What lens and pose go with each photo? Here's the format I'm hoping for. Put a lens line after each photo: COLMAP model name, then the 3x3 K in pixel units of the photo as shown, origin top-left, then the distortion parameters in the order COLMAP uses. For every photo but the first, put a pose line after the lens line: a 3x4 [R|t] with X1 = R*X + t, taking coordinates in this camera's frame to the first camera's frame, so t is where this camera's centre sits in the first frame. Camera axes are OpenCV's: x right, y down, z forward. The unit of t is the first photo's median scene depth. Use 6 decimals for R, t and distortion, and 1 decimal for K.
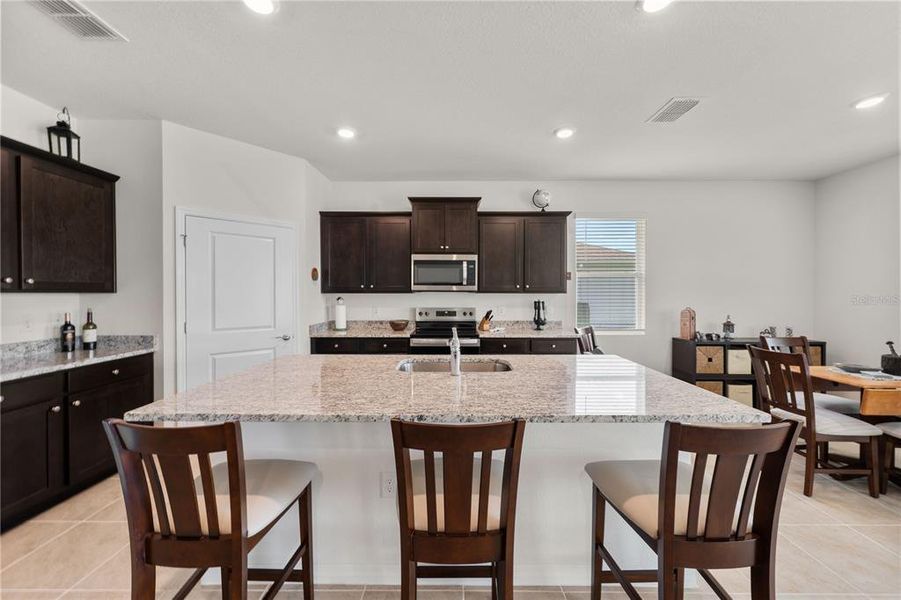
lens RADIAL K [[327.9, 0, 449.6], [0, 327.9, 295.0], [0, 0, 1]] dist [-0.000924, -0.000131]
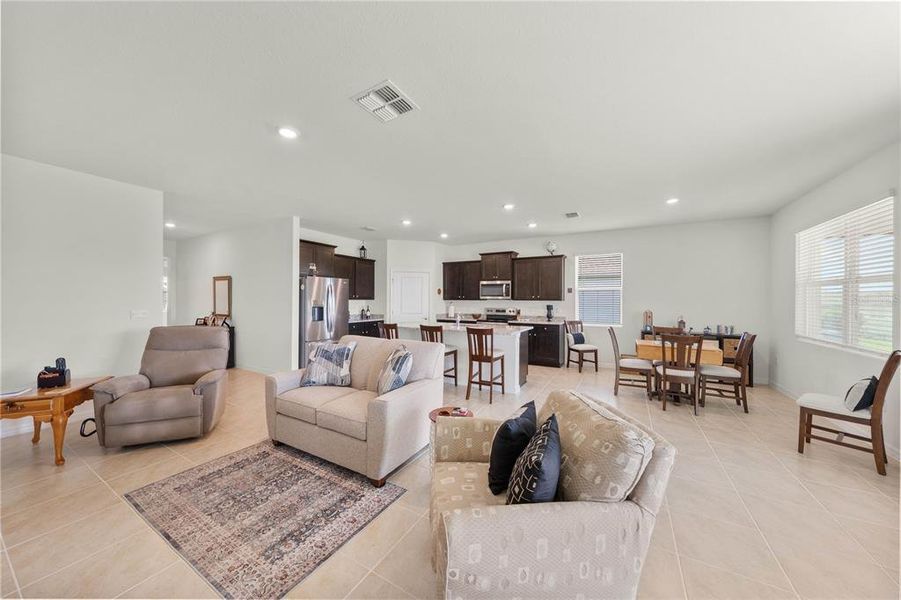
lens RADIAL K [[304.8, 0, 449.9], [0, 304.8, 296.6], [0, 0, 1]] dist [0.001995, 0.000233]
pose [[0.870930, -0.001769, -0.491405, 0.650687], [-0.006236, 0.999873, -0.014650, 0.000898], [0.491368, 0.015823, 0.870808, -0.746735]]
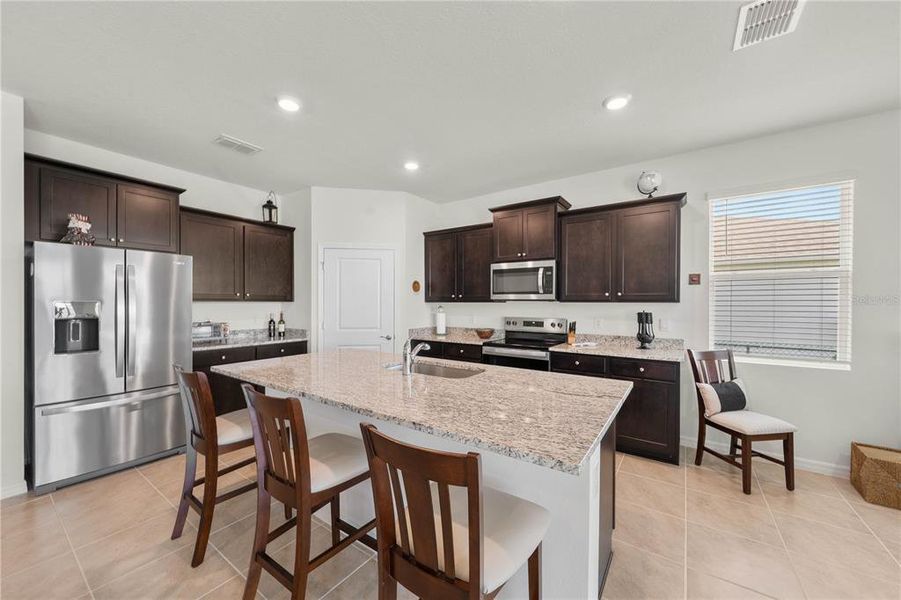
lens RADIAL K [[335.5, 0, 448.9], [0, 335.5, 301.5], [0, 0, 1]] dist [-0.000911, -0.000073]
pose [[0.823825, -0.000520, -0.566845, 0.363795], [-0.005380, 0.999947, -0.008737, 0.002168], [0.566819, 0.010247, 0.823778, 0.065902]]
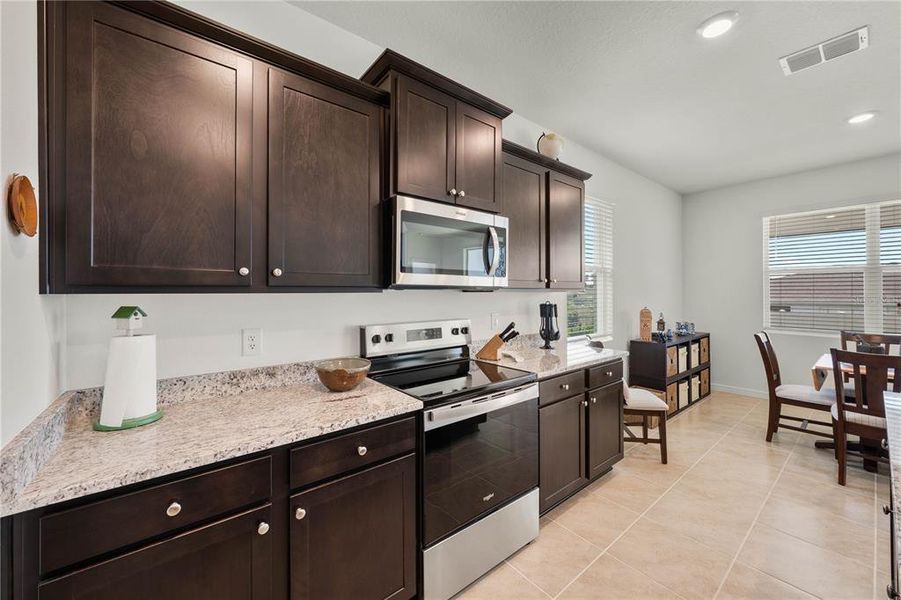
lens RADIAL K [[345.3, 0, 454.5], [0, 345.3, 289.5], [0, 0, 1]] dist [-0.001172, -0.000109]
pose [[0.768642, 0.001872, 0.639677, -0.326701], [0.006899, 0.999913, -0.011216, -0.003308], [-0.639642, 0.013035, 0.768562, 0.624711]]
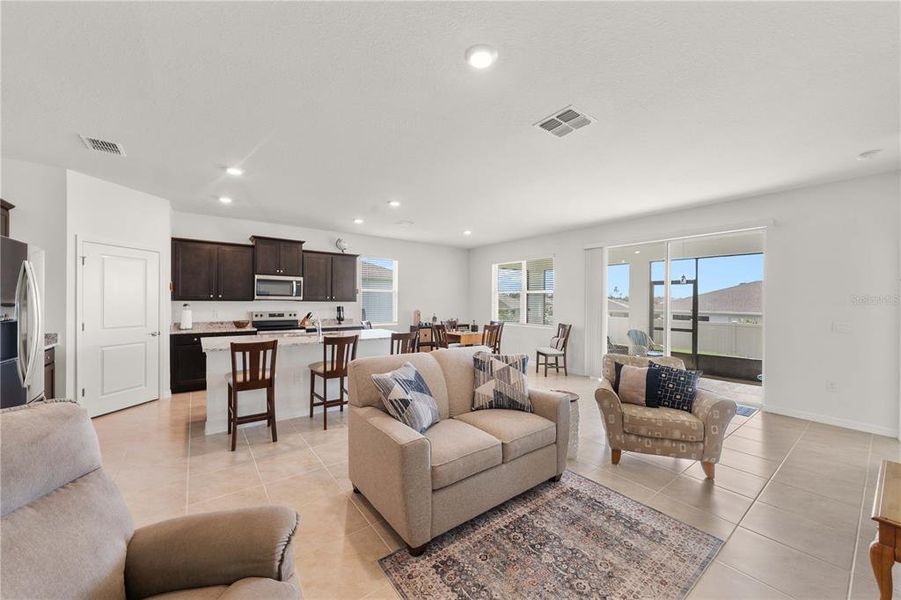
lens RADIAL K [[335.5, 0, 448.9], [0, 335.5, 301.5], [0, 0, 1]] dist [-0.000911, -0.000073]
pose [[0.793089, 0.005055, 0.609085, -0.336378], [-0.002836, 0.999985, -0.004606, 0.000250], [-0.609099, 0.001925, 0.793092, -0.704084]]
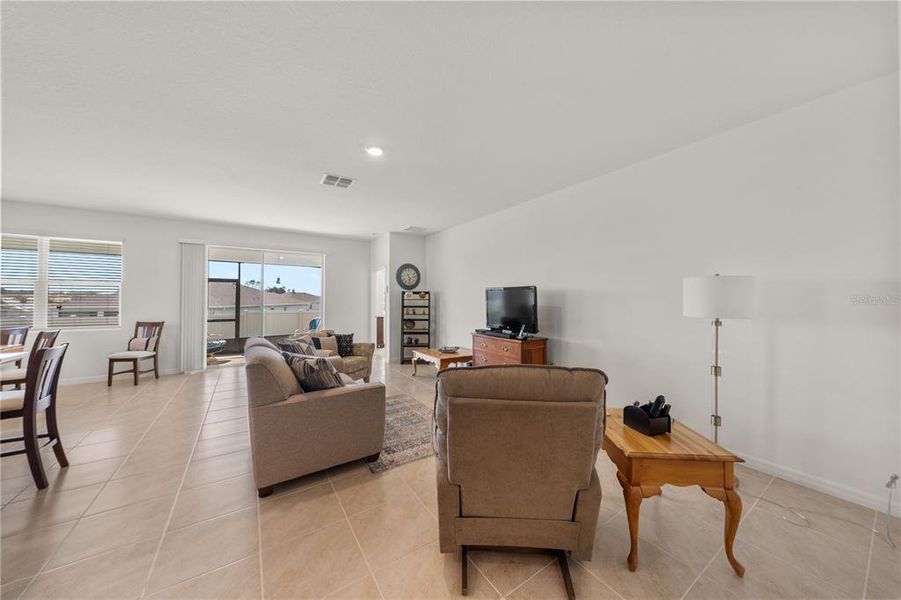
lens RADIAL K [[304.8, 0, 449.9], [0, 304.8, 296.6], [0, 0, 1]] dist [0.001995, 0.000233]
pose [[-0.560934, 0.006484, 0.827835, -0.725517], [0.002593, 0.999978, -0.006075, 0.003905], [-0.827856, -0.001261, -0.560939, -0.062240]]
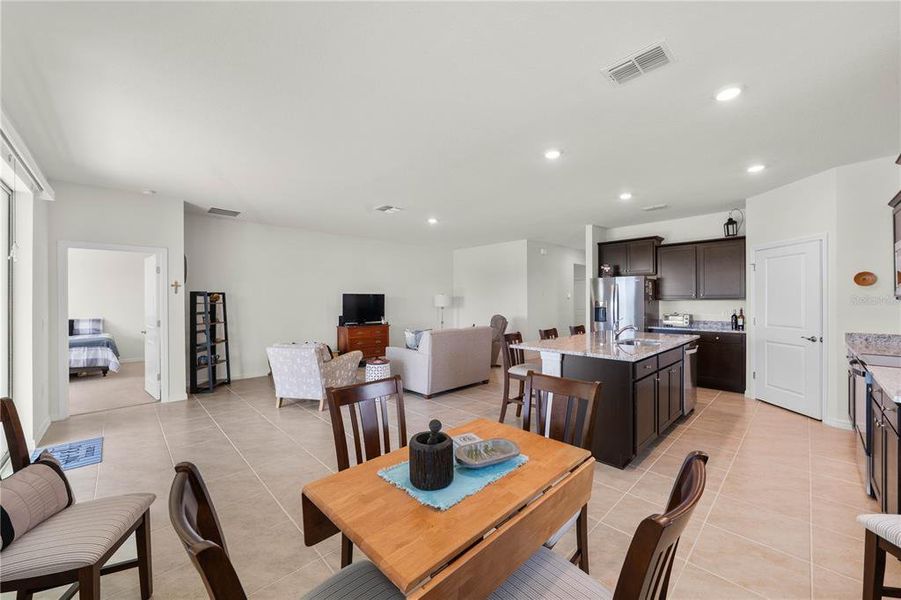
lens RADIAL K [[335.5, 0, 448.9], [0, 335.5, 301.5], [0, 0, 1]] dist [-0.000911, -0.000073]
pose [[-0.713284, 0.003186, -0.700868, 1.047013], [-0.000297, 0.999988, 0.004849, -0.003207], [0.700875, 0.003667, -0.713274, 0.825045]]
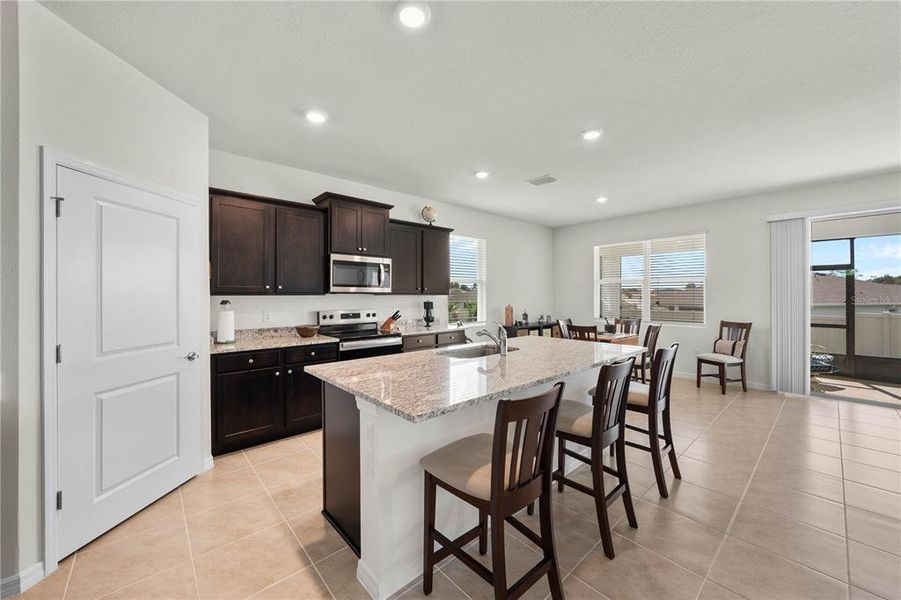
lens RADIAL K [[340.1, 0, 452.7], [0, 340.1, 293.6], [0, 0, 1]] dist [-0.001336, 0.000027]
pose [[0.739509, 0.000737, 0.673147, -0.505008], [0.006192, 0.999950, -0.007897, 0.000082], [-0.673119, 0.010008, 0.739467, 0.048304]]
